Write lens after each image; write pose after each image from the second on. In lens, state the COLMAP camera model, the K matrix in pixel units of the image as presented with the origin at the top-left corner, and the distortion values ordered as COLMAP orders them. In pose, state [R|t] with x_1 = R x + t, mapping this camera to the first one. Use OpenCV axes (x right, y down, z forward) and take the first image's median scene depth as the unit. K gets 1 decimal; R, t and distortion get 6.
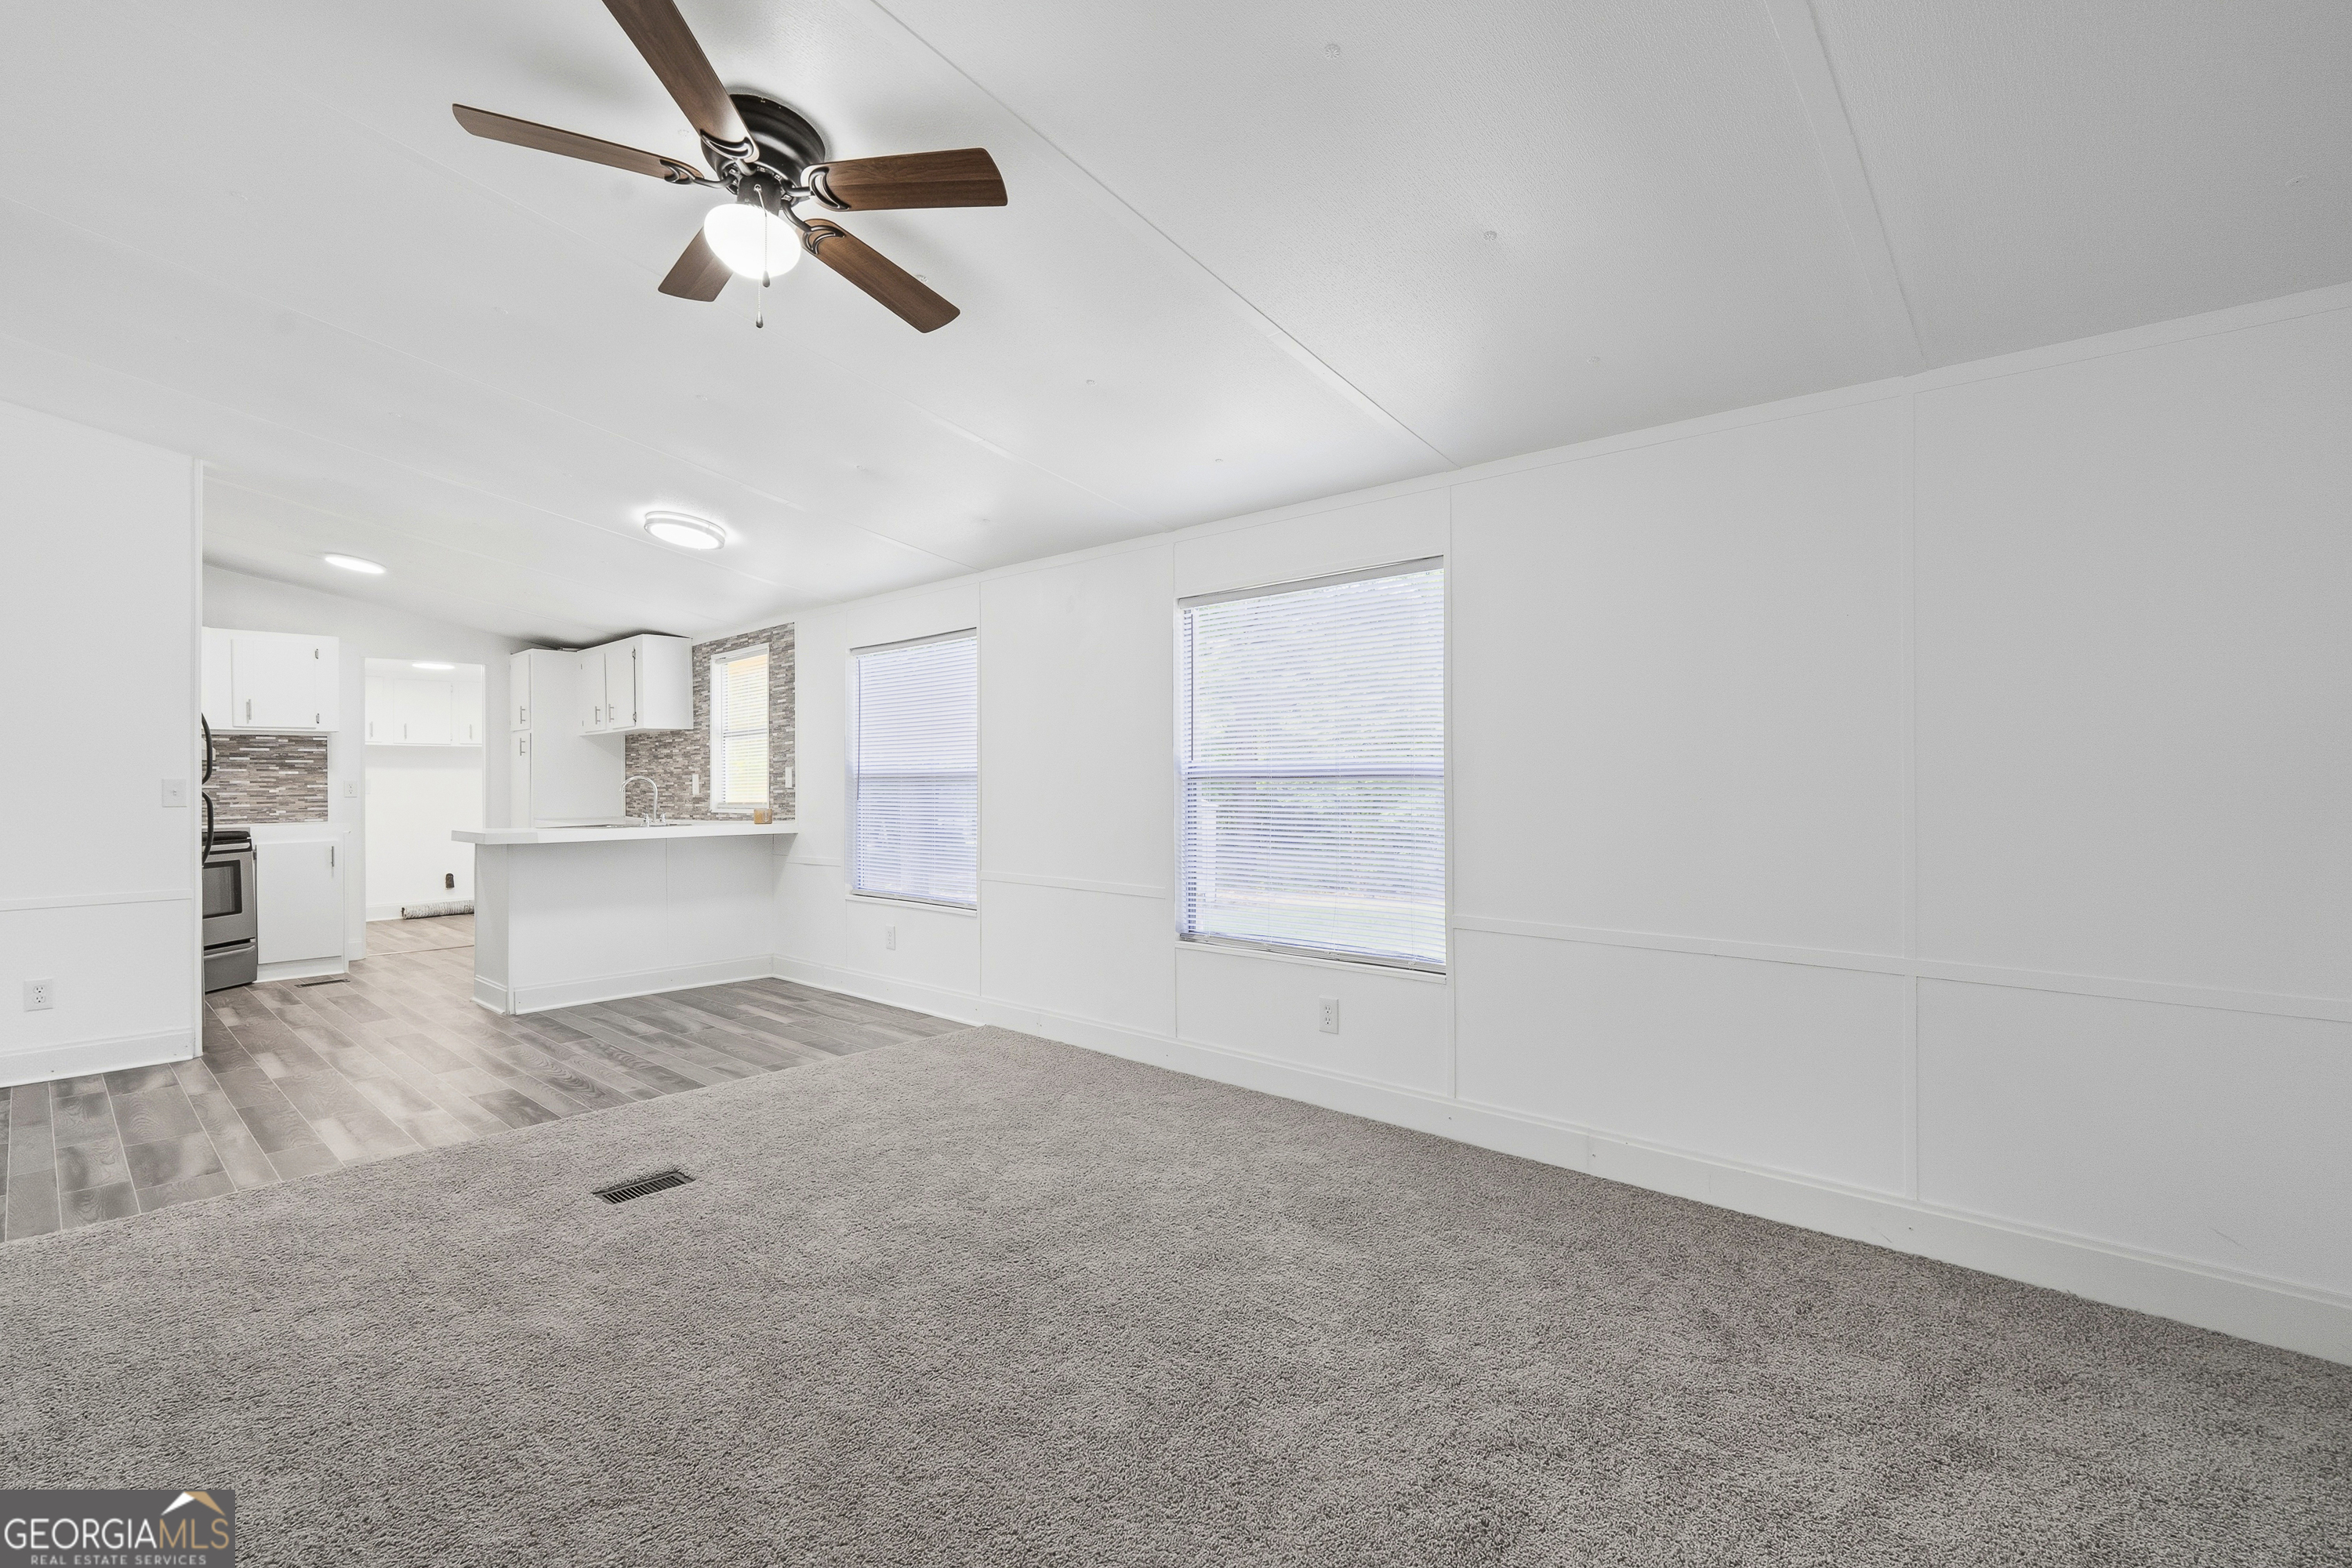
lens RADIAL K [[1066.4, 0, 1174.6], [0, 1066.4, 775.3], [0, 0, 1]] dist [-0.001936, 0.000179]
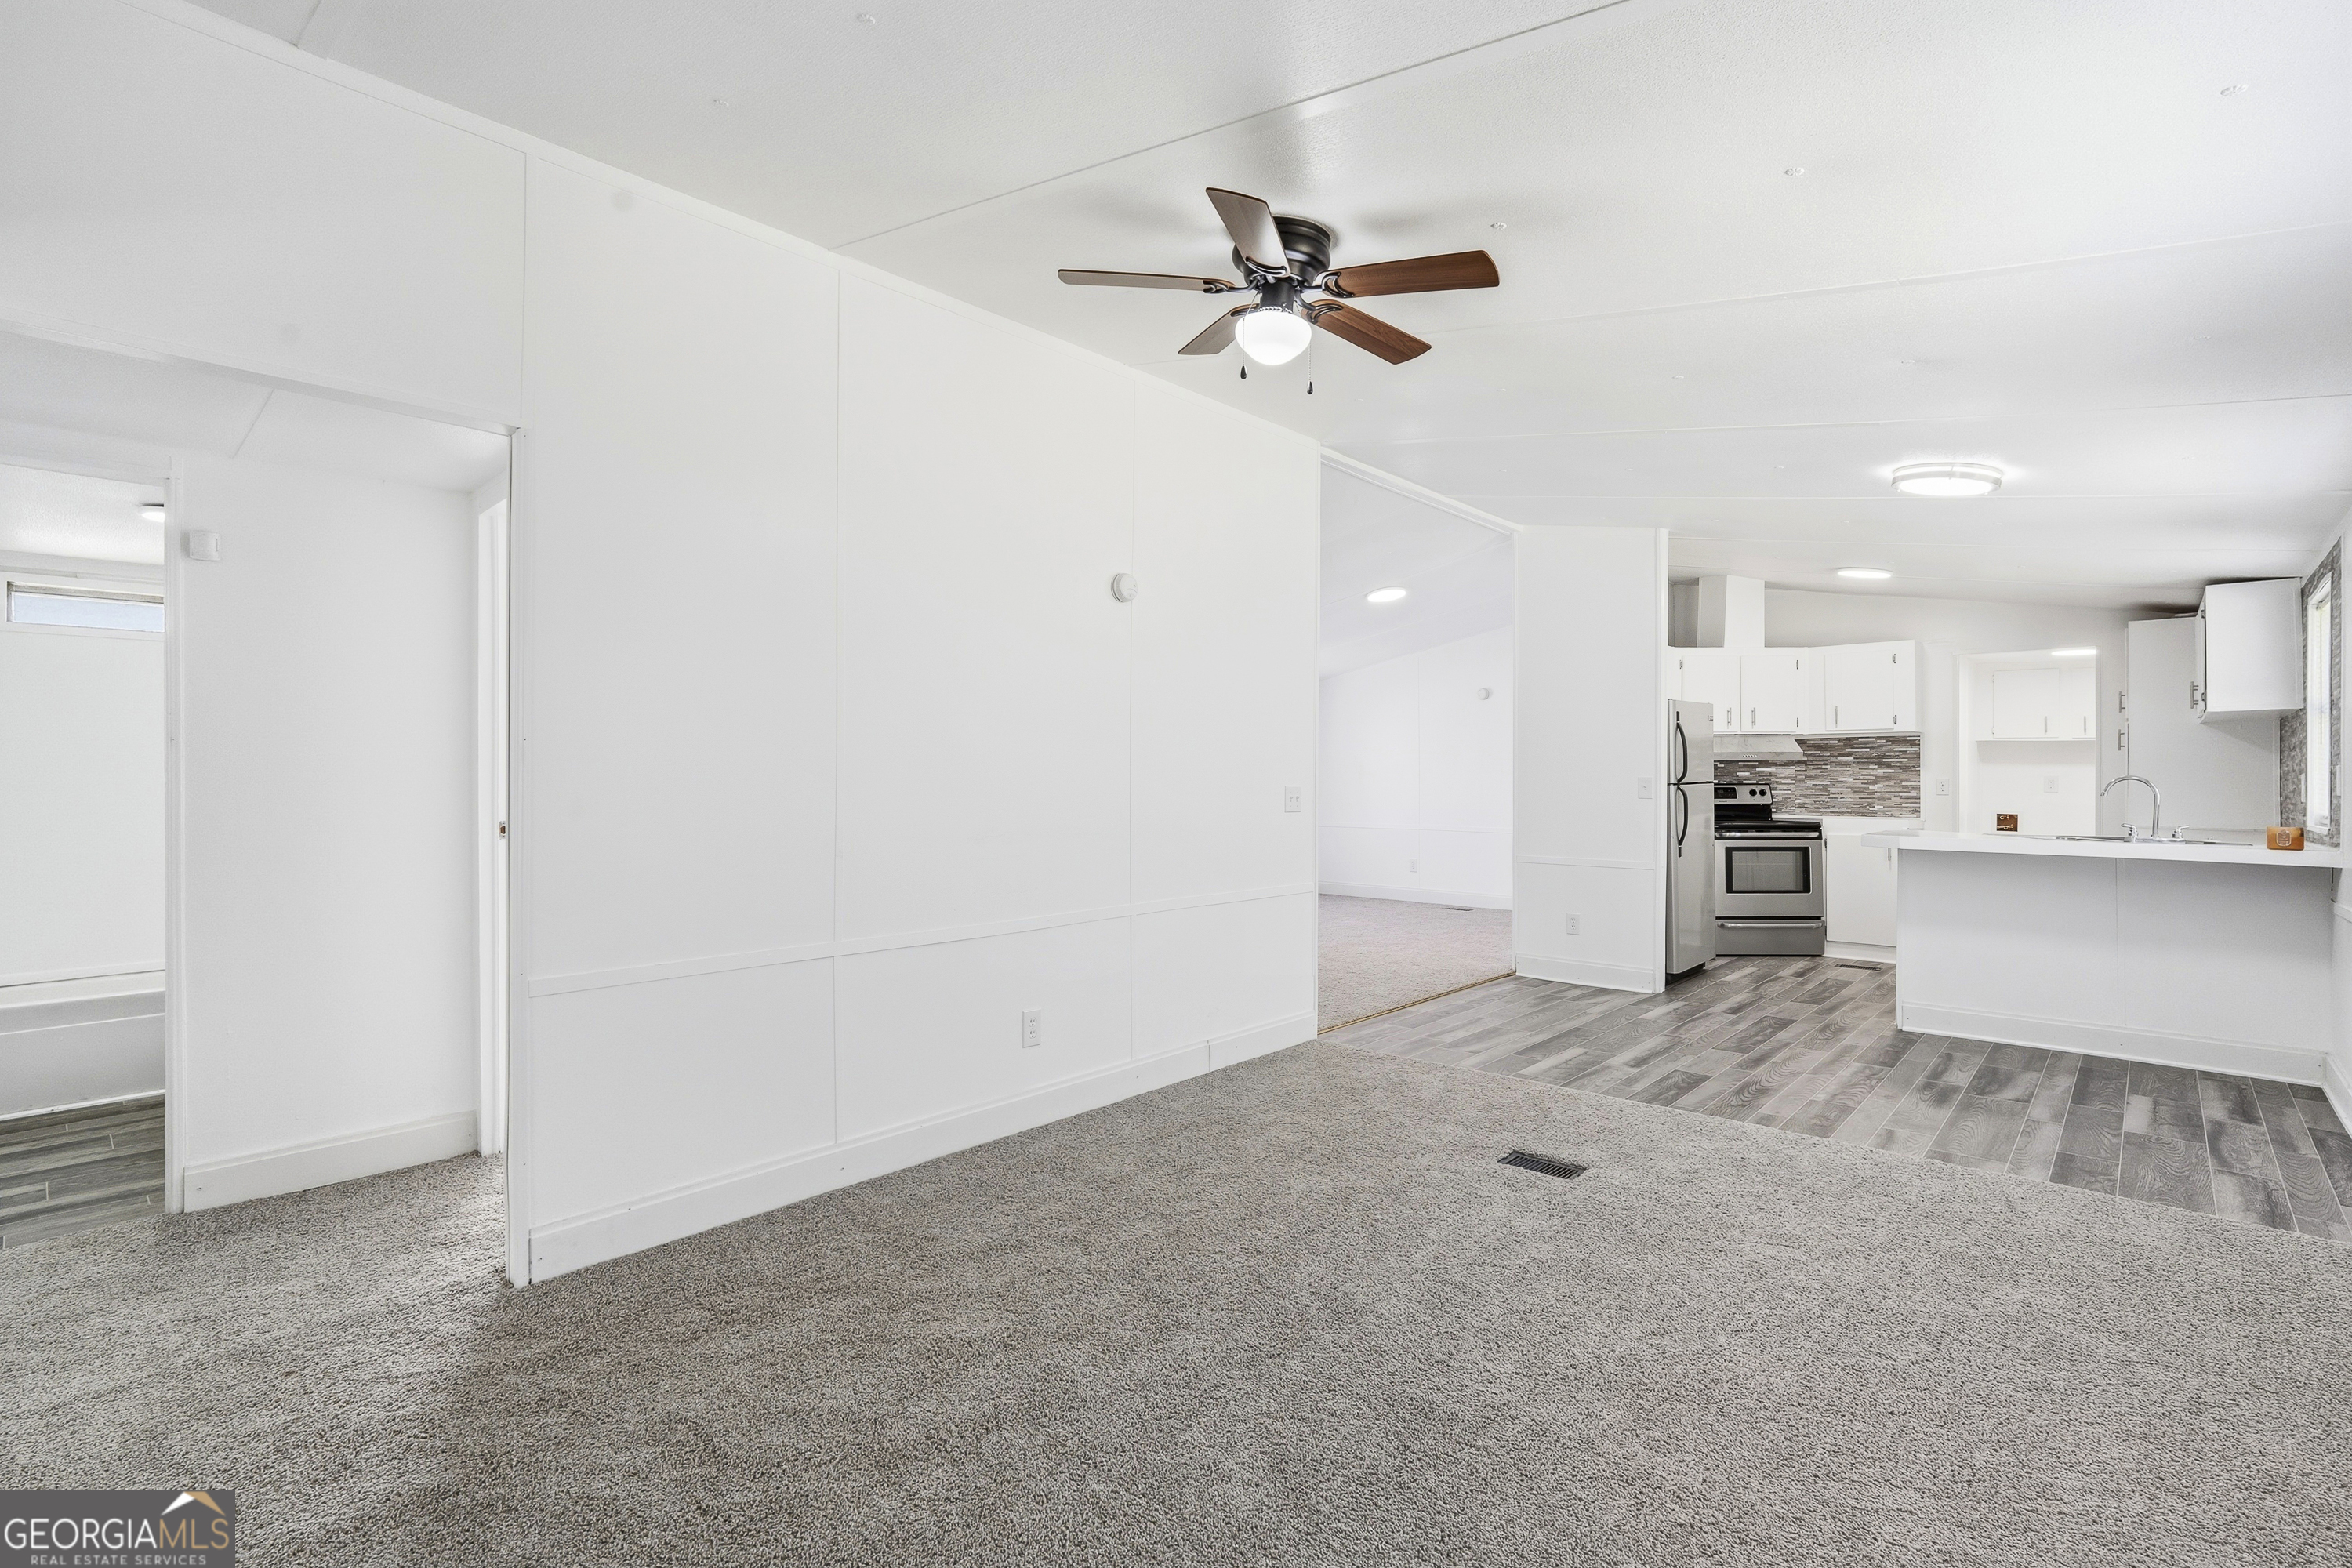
lens RADIAL K [[1066.4, 0, 1174.6], [0, 1066.4, 775.3], [0, 0, 1]] dist [-0.001936, 0.000179]
pose [[-0.011104, 0.003832, -0.999931, 0.262692], [0.001384, 0.999992, 0.003816, -0.003108], [0.999937, -0.001341, -0.011109, 0.299641]]
